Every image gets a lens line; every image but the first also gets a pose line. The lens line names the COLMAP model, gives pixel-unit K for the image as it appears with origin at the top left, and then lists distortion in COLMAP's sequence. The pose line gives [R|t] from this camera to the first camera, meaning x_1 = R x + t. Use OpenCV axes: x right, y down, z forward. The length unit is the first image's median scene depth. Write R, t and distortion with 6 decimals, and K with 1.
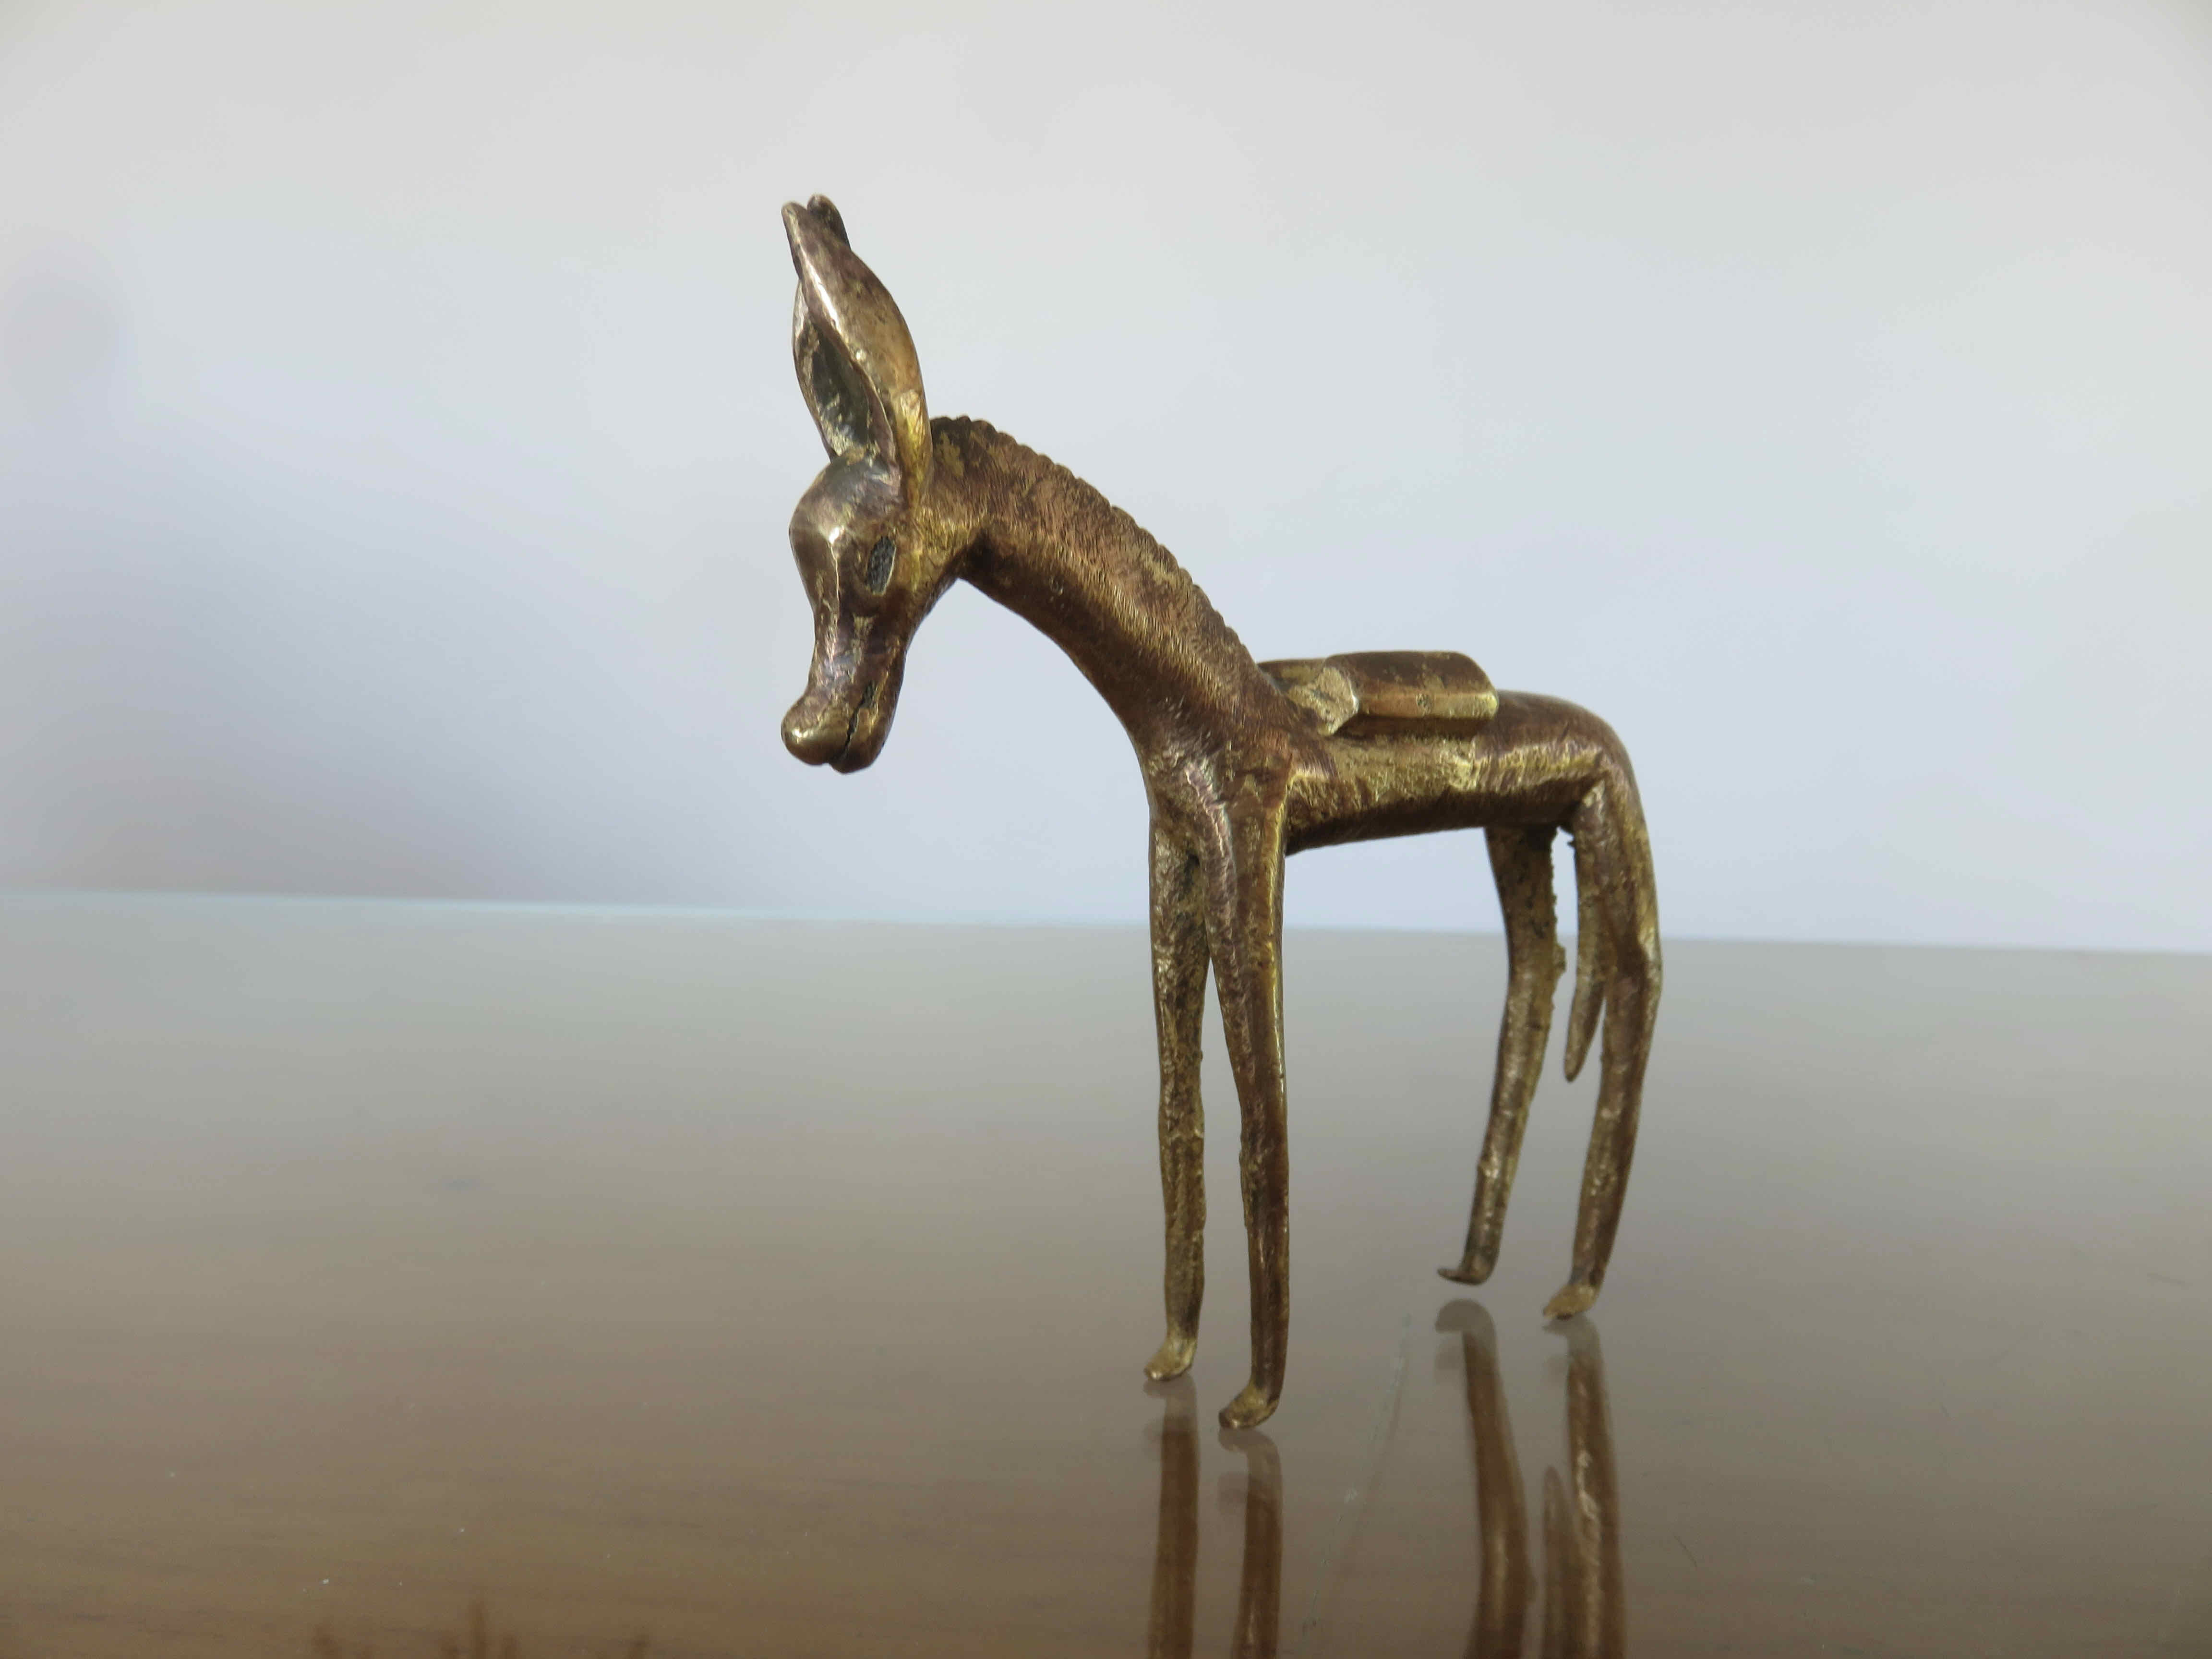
lens RADIAL K [[1643.9, 0, 1116.1], [0, 1643.9, 823.3], [0, 0, 1]] dist [-0.004908, 0.004112]
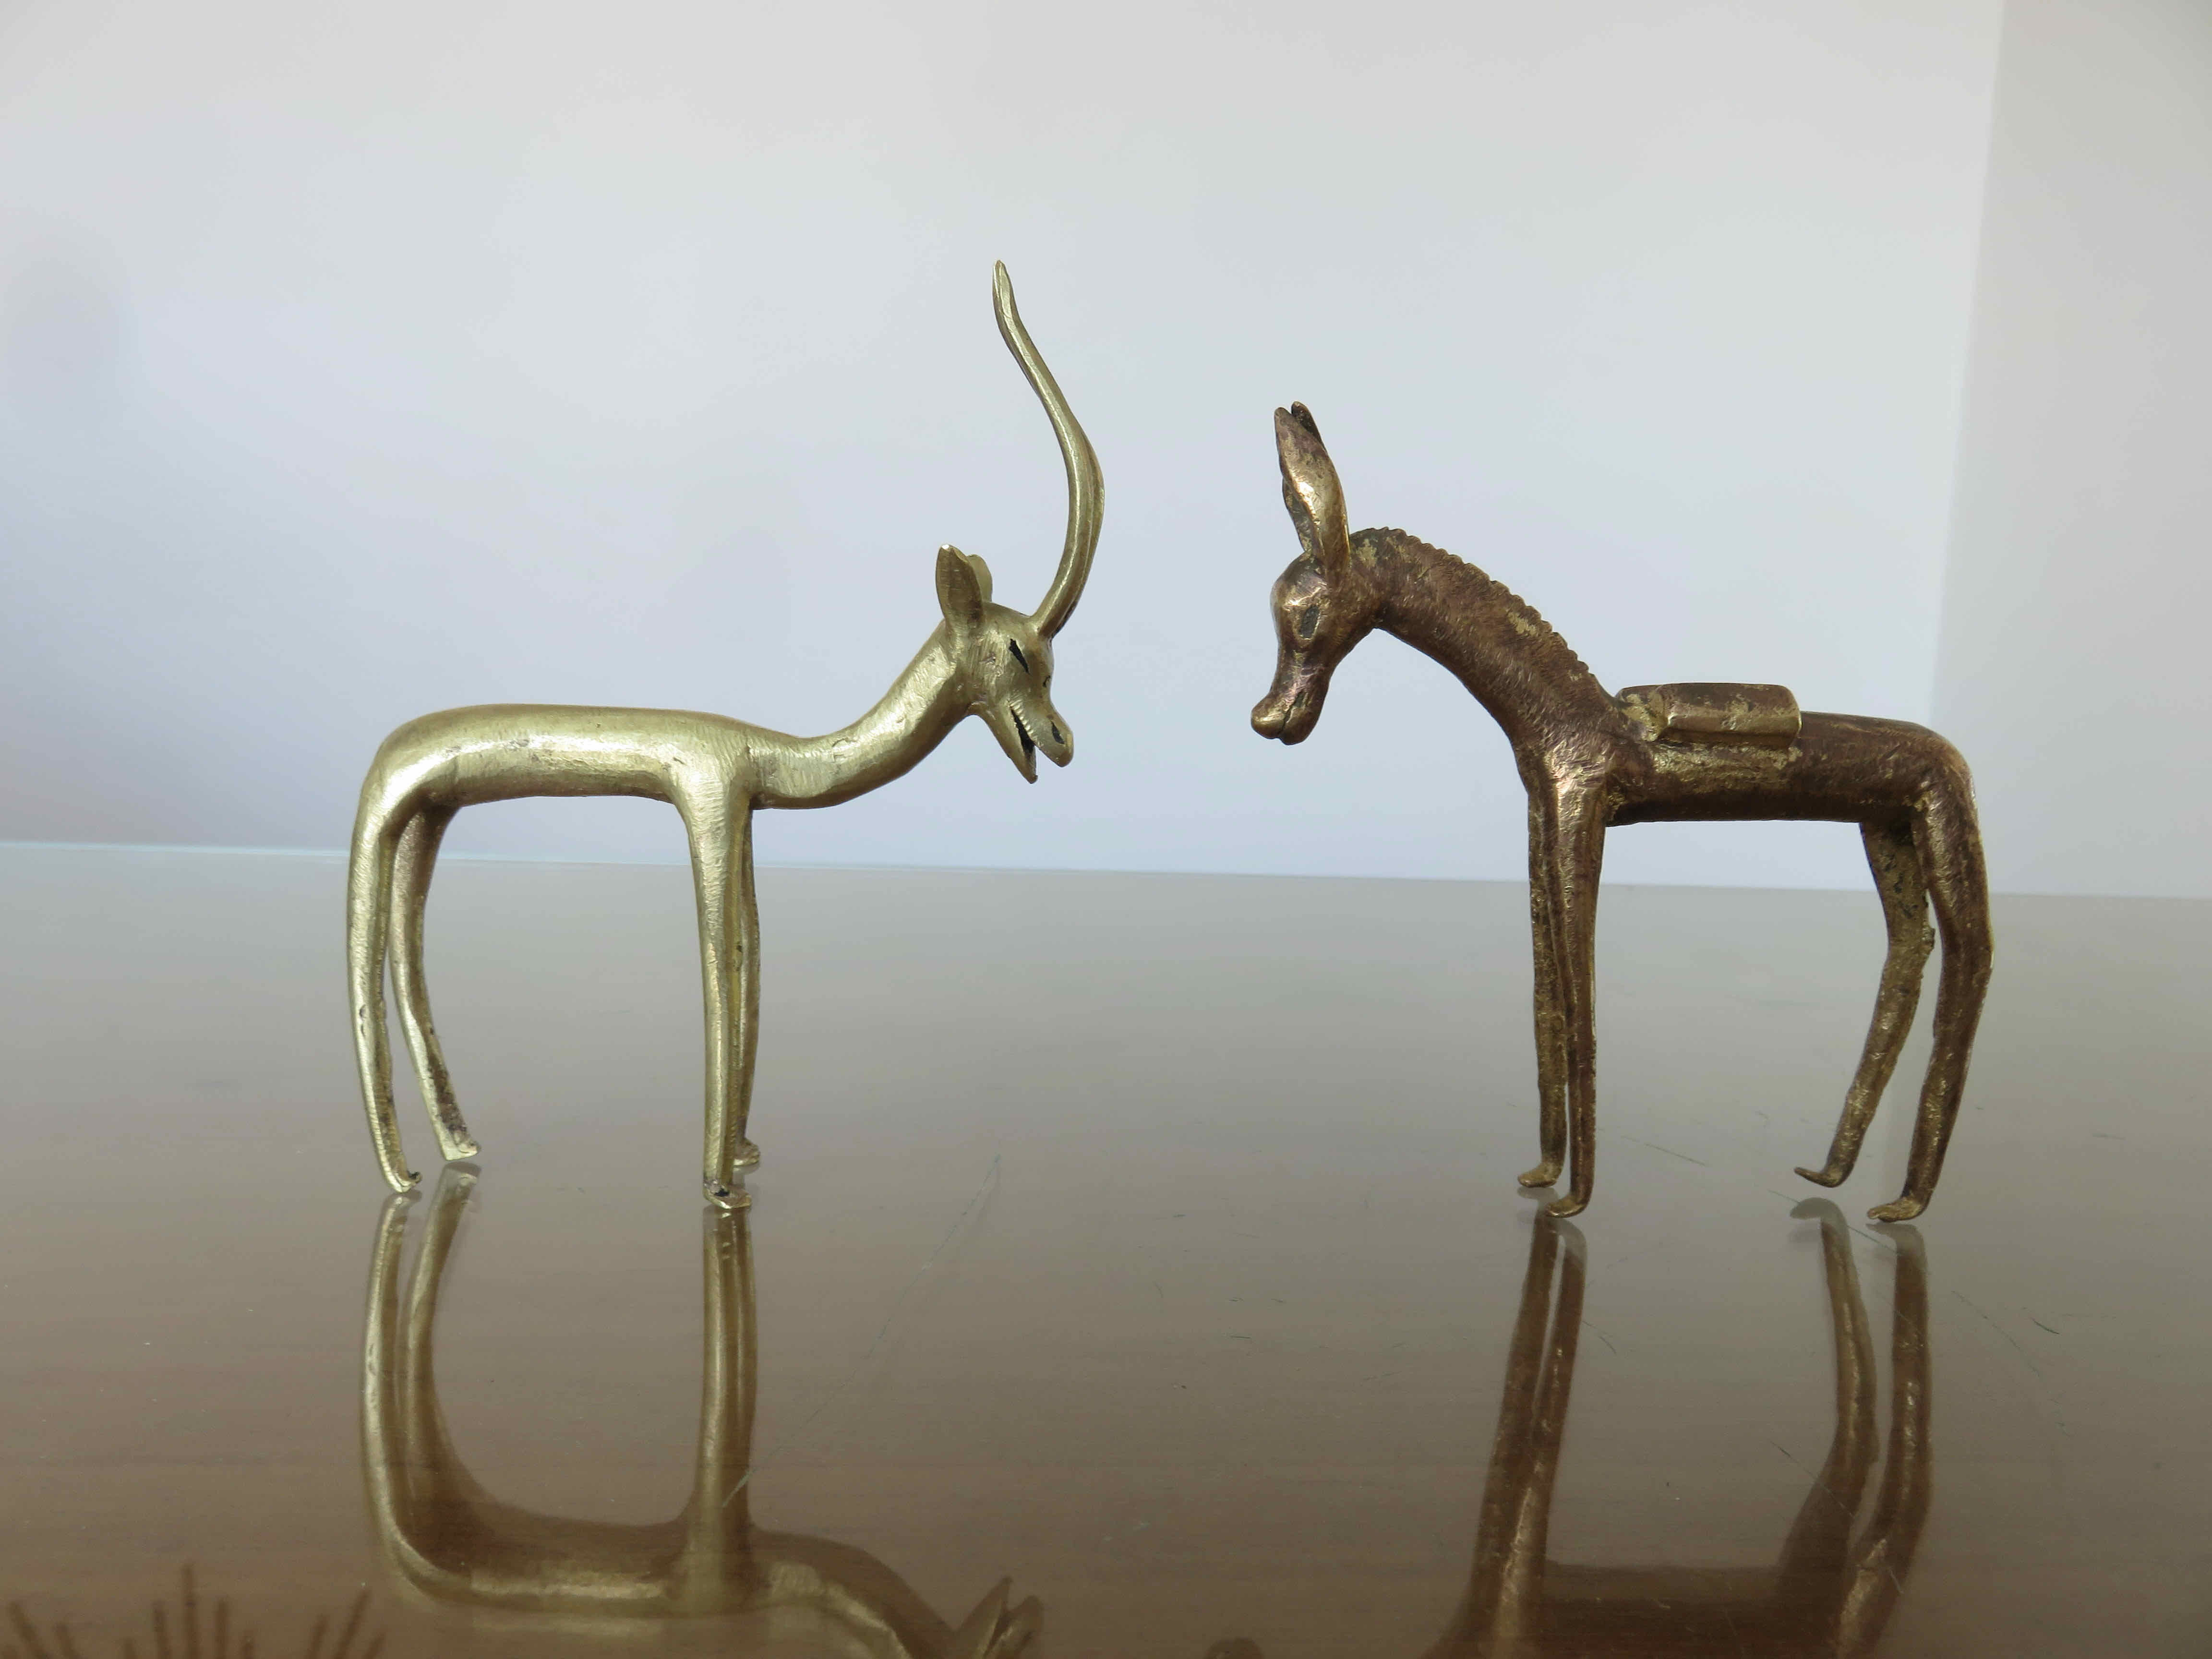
lens RADIAL K [[1643.9, 0, 1120.1], [0, 1643.9, 823.2], [0, 0, 1]] dist [-0.004908, 0.004112]
pose [[0.852118, 0.085511, -0.516316, 0.466214], [-0.078205, 0.996289, 0.035936, 0.001872], [0.517473, 0.009757, 0.855644, -0.433307]]
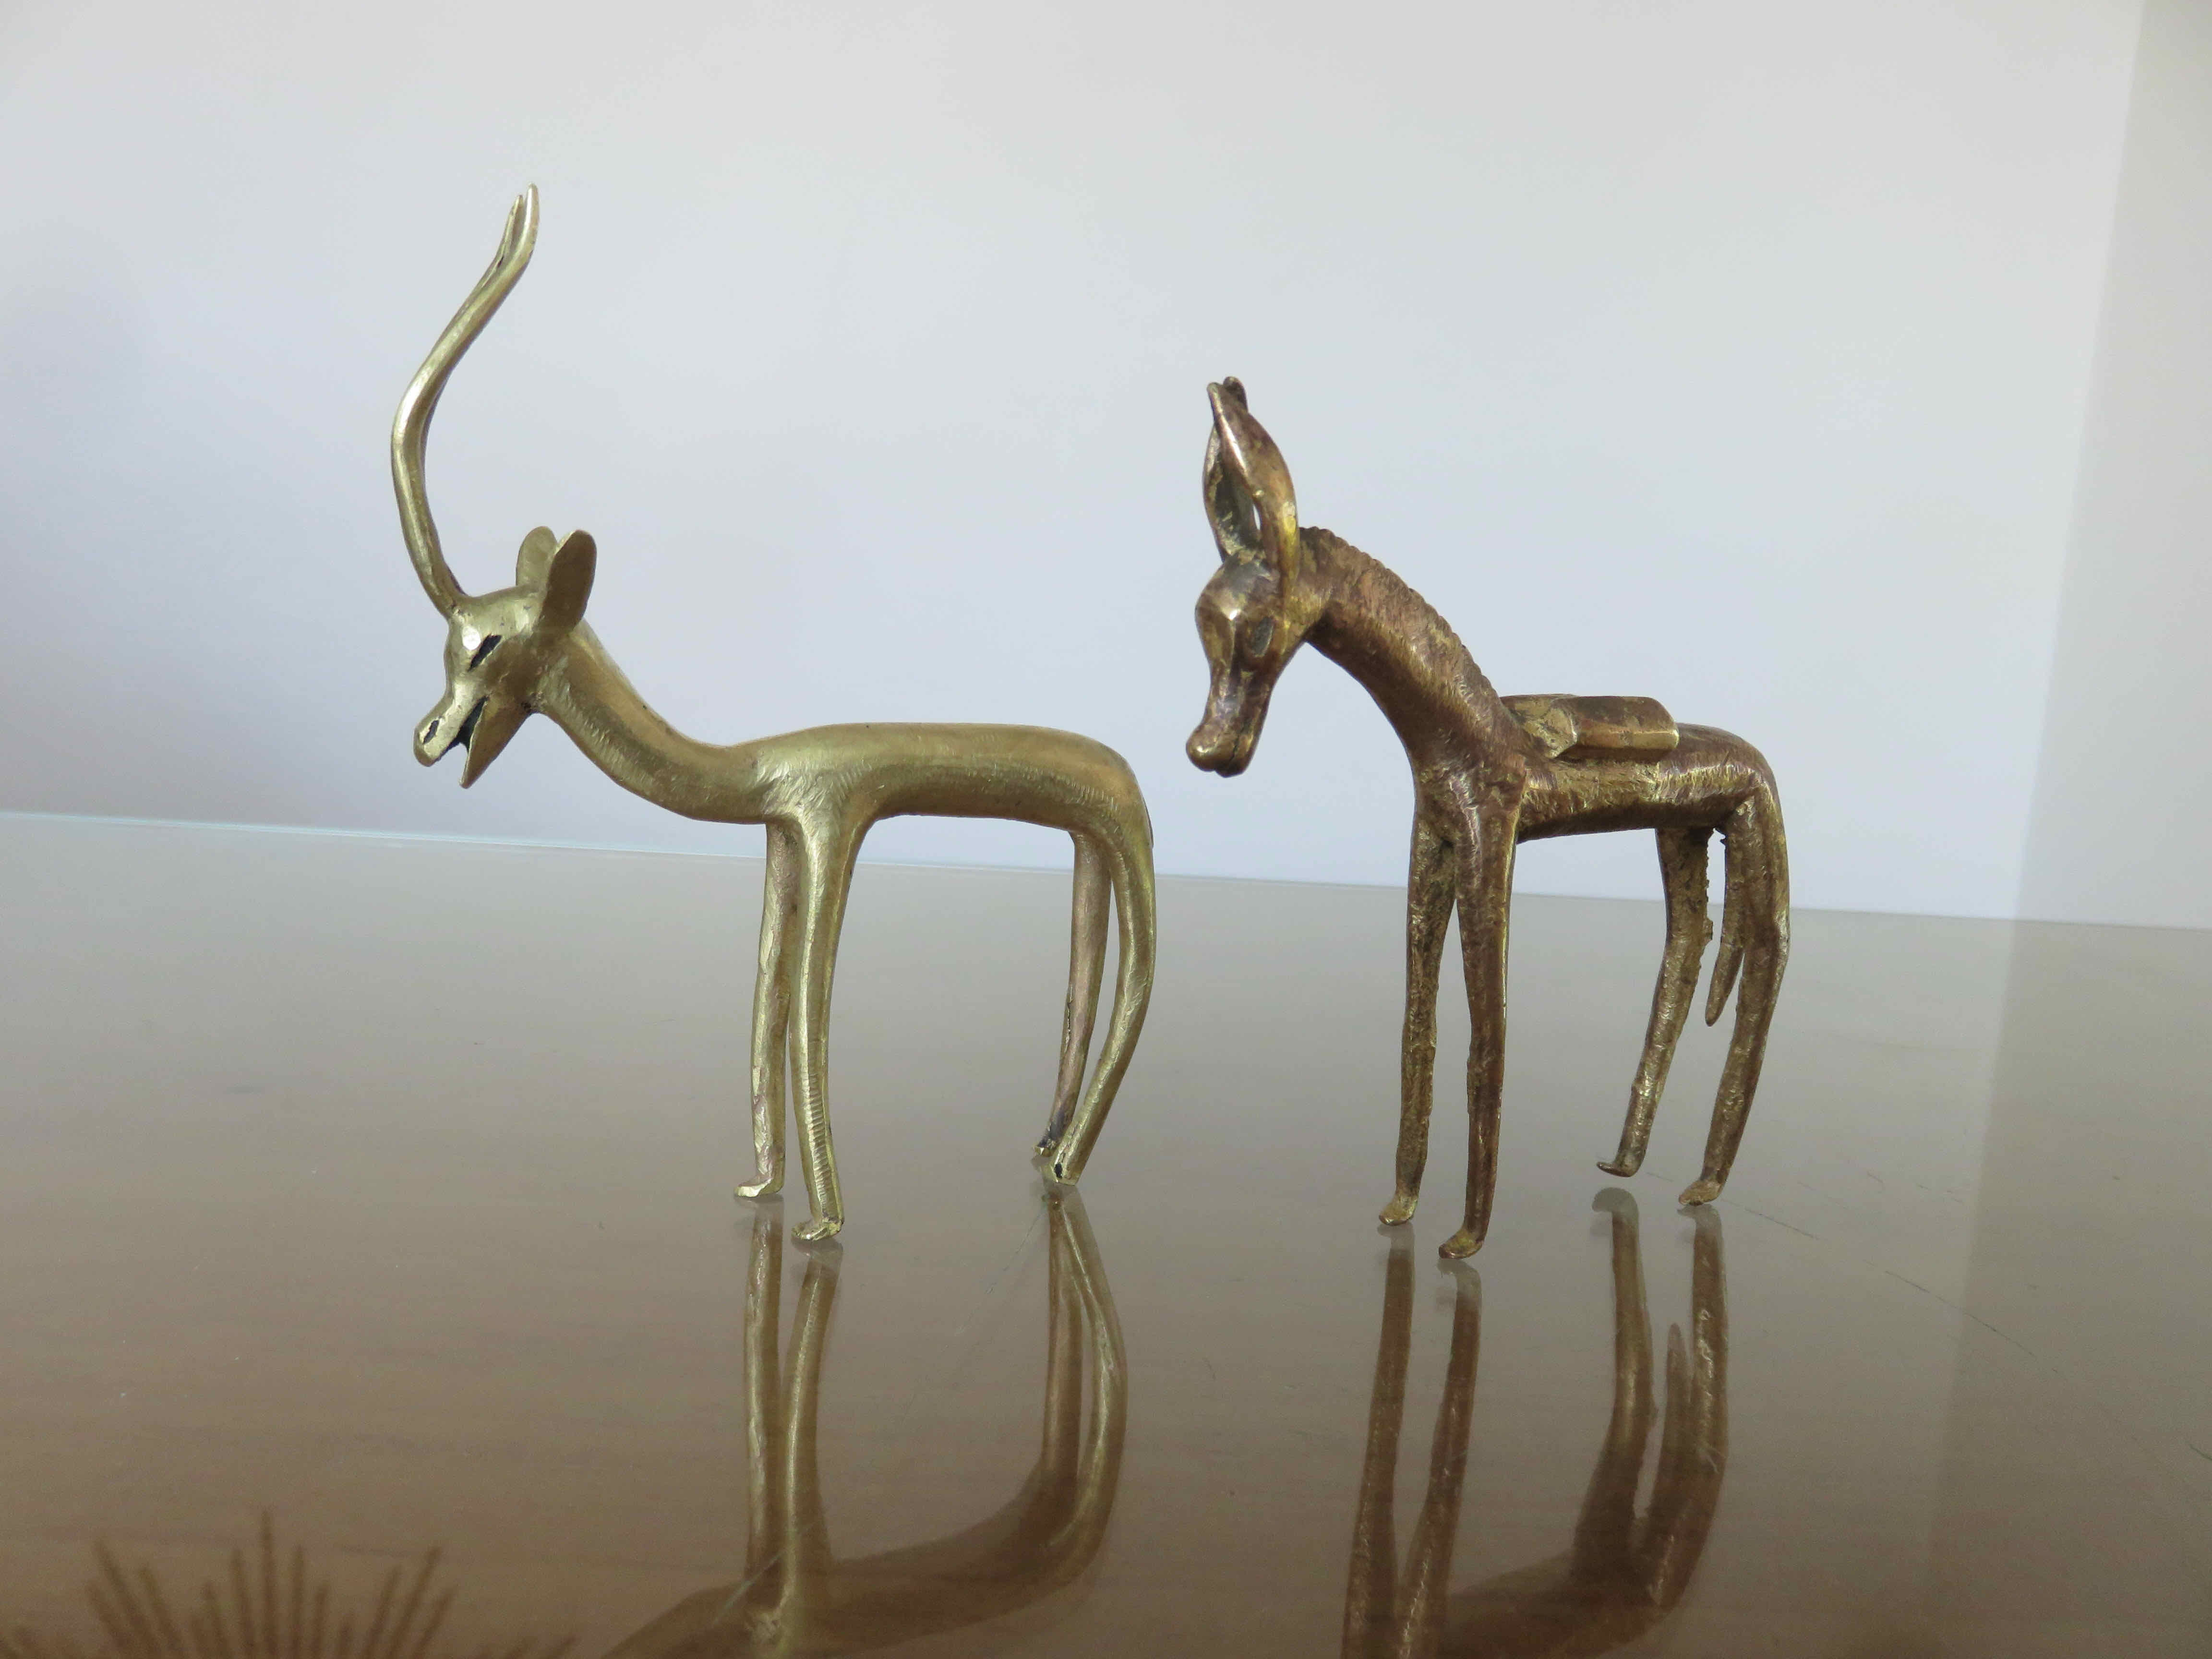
lens RADIAL K [[1643.9, 0, 1112.7], [0, 1643.9, 819.9], [0, 0, 1]] dist [-0.004908, 0.004112]
pose [[0.996385, 0.052806, -0.066549, -0.137316], [-0.050225, 0.997941, 0.039880, -0.037682], [0.068518, -0.036393, 0.996986, -0.374885]]
